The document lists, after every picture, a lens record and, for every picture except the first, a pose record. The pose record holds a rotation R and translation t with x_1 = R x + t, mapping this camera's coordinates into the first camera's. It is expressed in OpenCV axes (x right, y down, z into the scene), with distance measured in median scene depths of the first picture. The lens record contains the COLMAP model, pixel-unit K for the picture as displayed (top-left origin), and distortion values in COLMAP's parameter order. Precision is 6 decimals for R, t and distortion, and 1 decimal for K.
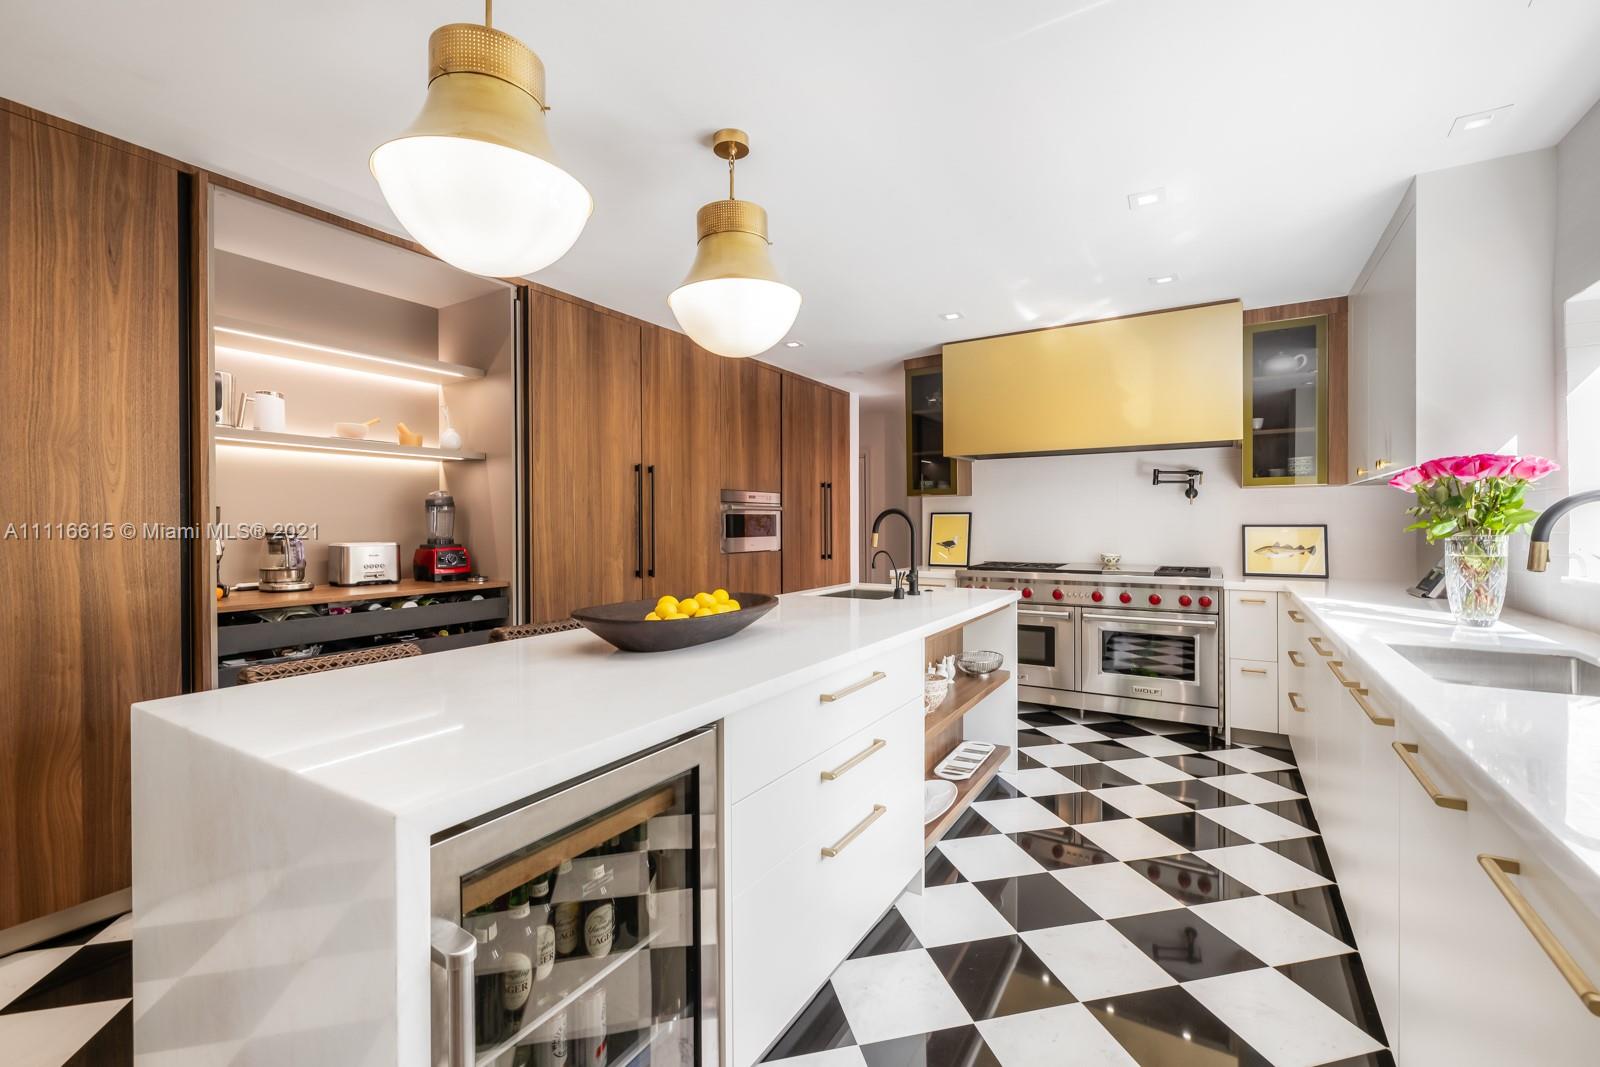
lens RADIAL K [[678.4, 0, 799.2], [0, 678.4, 528.4], [0, 0, 1]] dist [-0.003266, -0.000548]
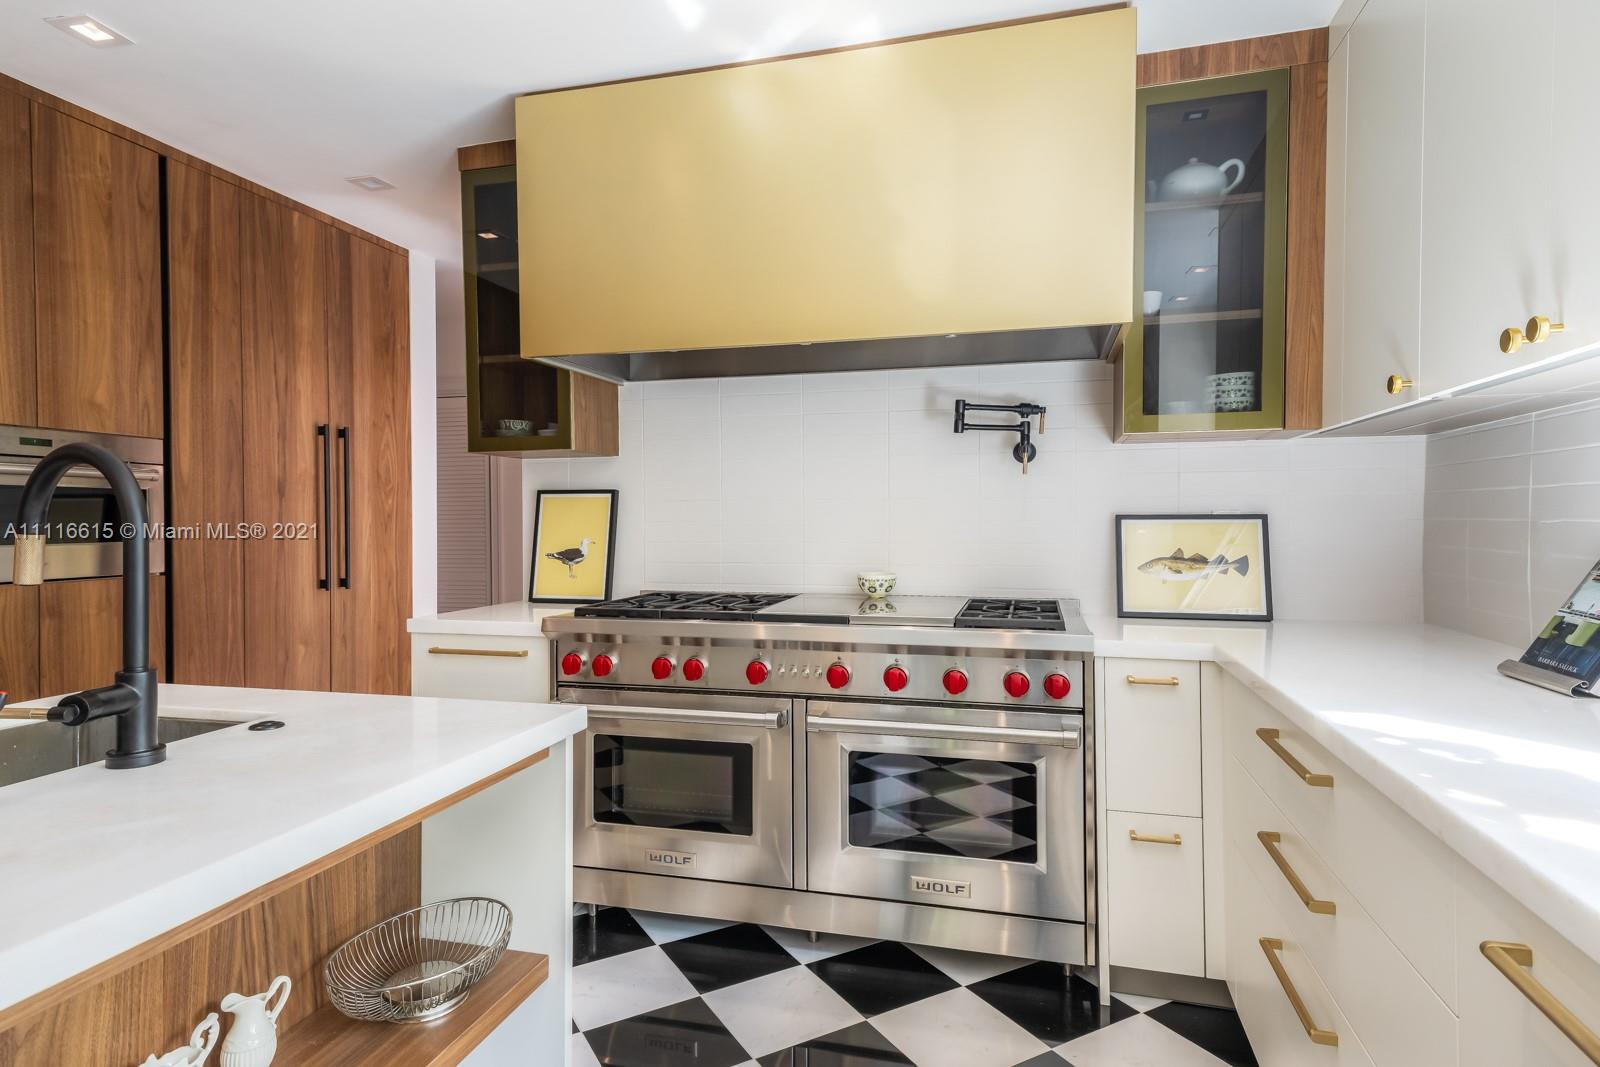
lens RADIAL K [[884.0, 0, 793.8], [0, 884.0, 529.6], [0, 0, 1]] dist [0.039226, 0.000195]
pose [[0.959399, -0.002734, 0.282038, 0.263528], [0.001479, 0.999988, 0.004662, 0.002394], [-0.282047, -0.004056, 0.959392, 0.479482]]
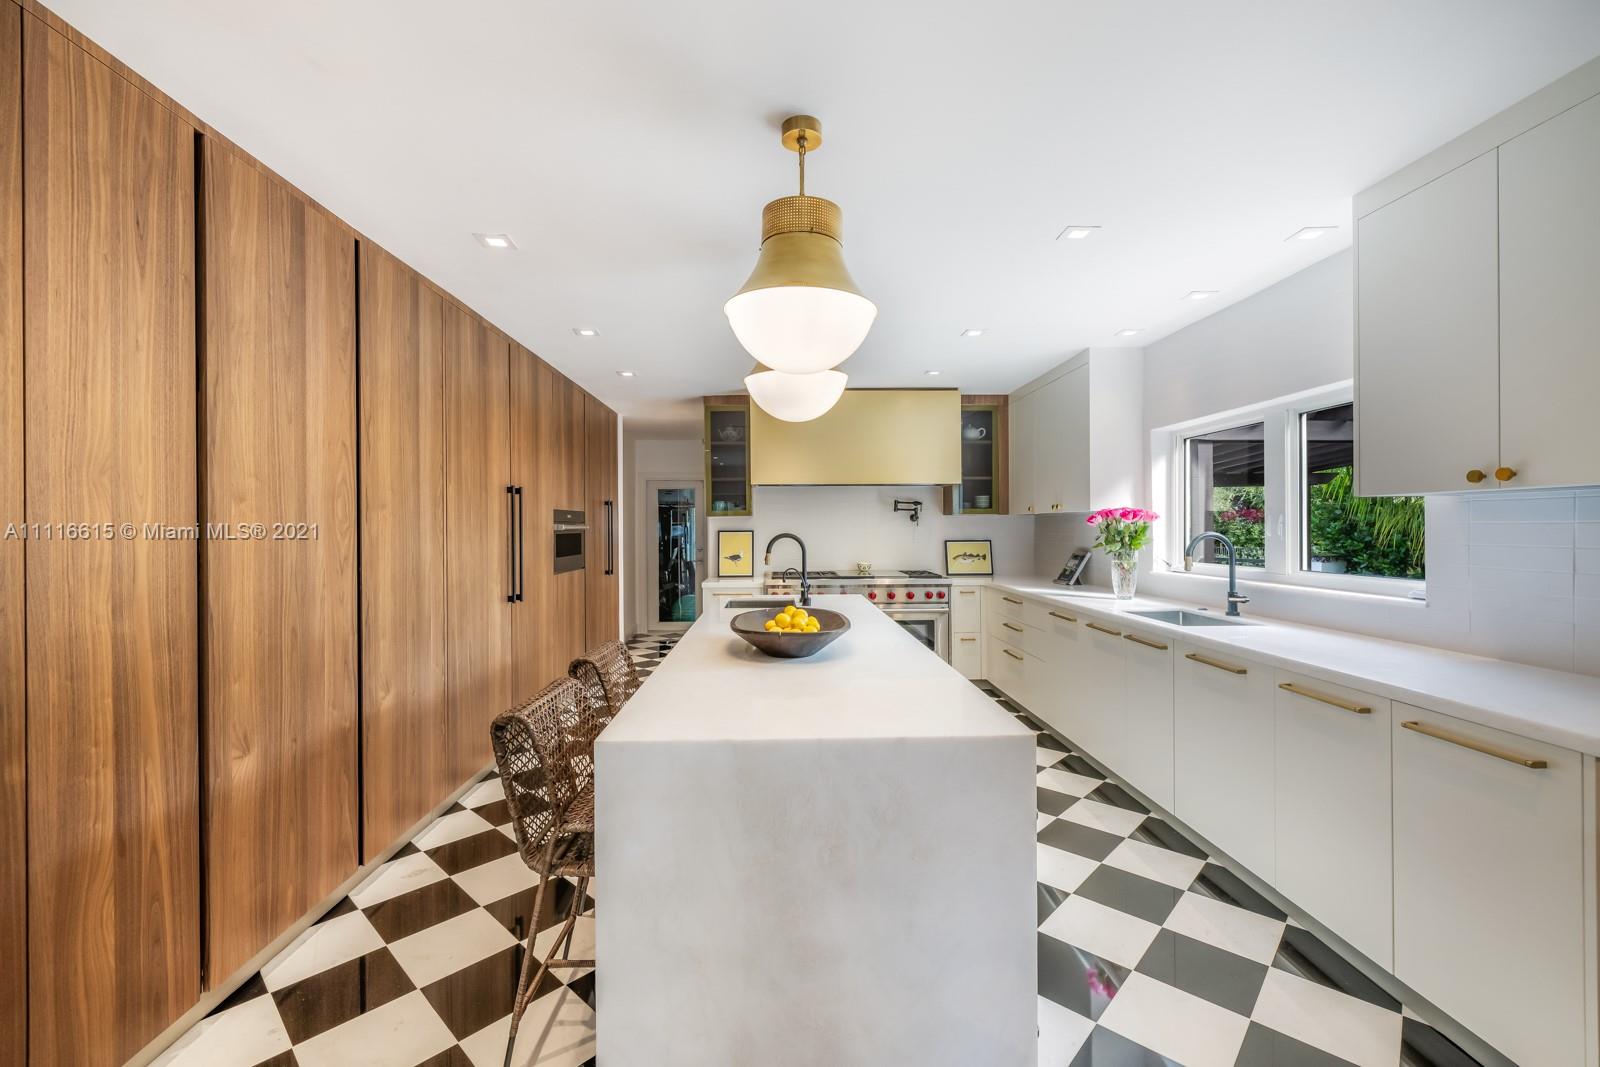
lens RADIAL K [[678.4, 0, 800.7], [0, 678.4, 531.2], [0, 0, 1]] dist [-0.003266, -0.000548]
pose [[0.832281, -0.004649, 0.554334, -0.443118], [0.006815, 0.999975, -0.001846, -0.026292], [-0.554312, 0.005314, 0.832292, -0.036433]]
